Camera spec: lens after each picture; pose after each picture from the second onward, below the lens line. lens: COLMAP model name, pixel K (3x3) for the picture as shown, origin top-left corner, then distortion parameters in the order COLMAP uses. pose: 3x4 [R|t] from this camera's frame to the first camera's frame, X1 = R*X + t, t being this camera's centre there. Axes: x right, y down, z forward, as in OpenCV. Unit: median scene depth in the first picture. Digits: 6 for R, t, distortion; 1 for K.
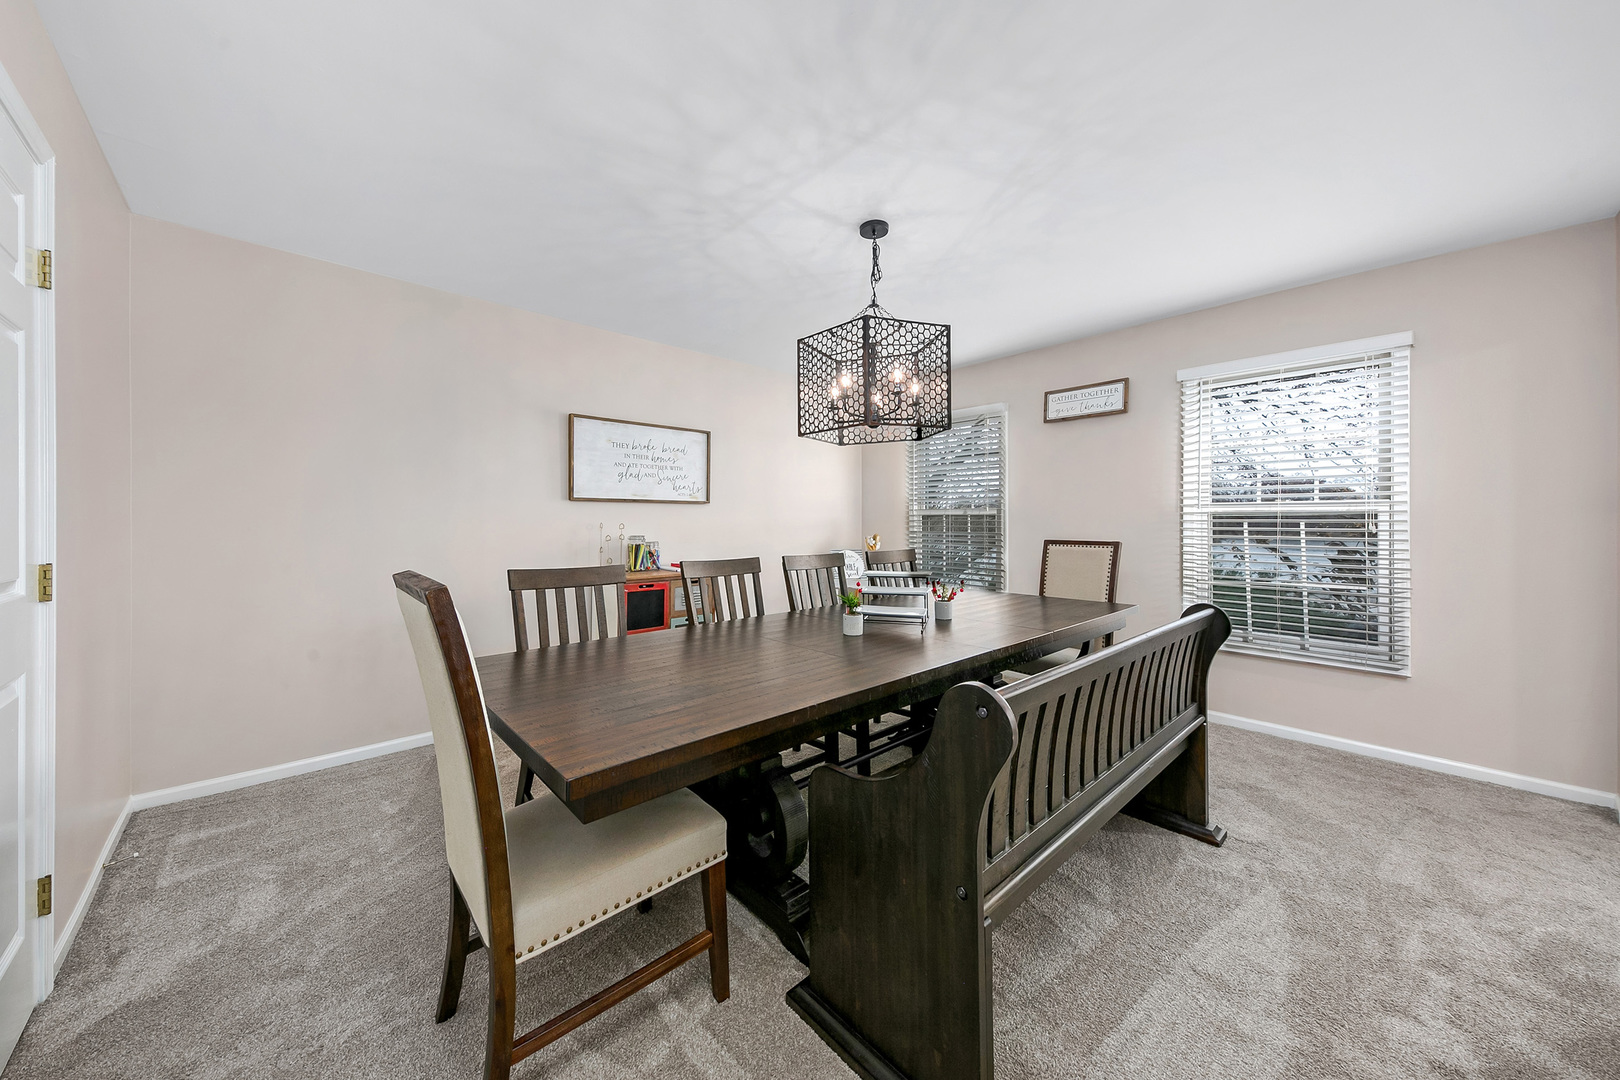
lens RADIAL K [[568.6, 0, 816.7], [0, 568.6, 526.7], [0, 0, 1]] dist [0.034228, -0.000856]
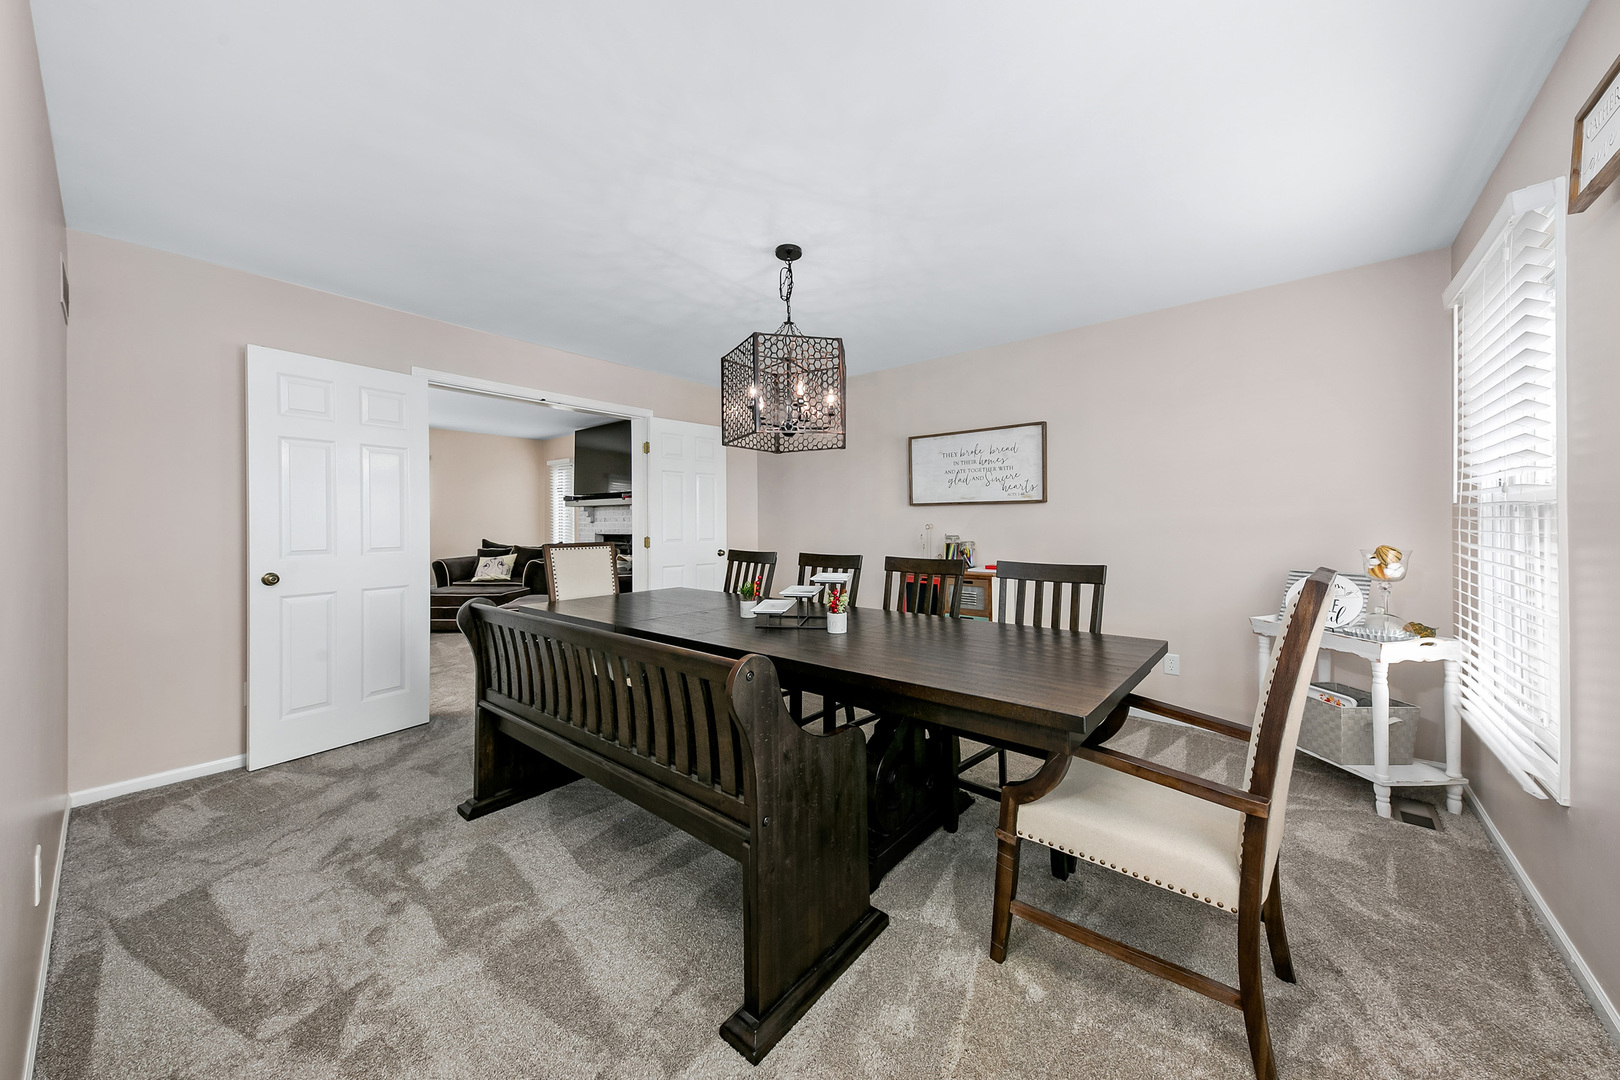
lens RADIAL K [[568.6, 0, 811.6], [0, 568.6, 527.3], [0, 0, 1]] dist [0.034228, -0.000856]
pose [[0.115652, 0.013001, -0.993205, 0.729859], [-0.004114, 0.999912, 0.012610, -0.010775], [0.993281, 0.002628, 0.115695, 0.570621]]
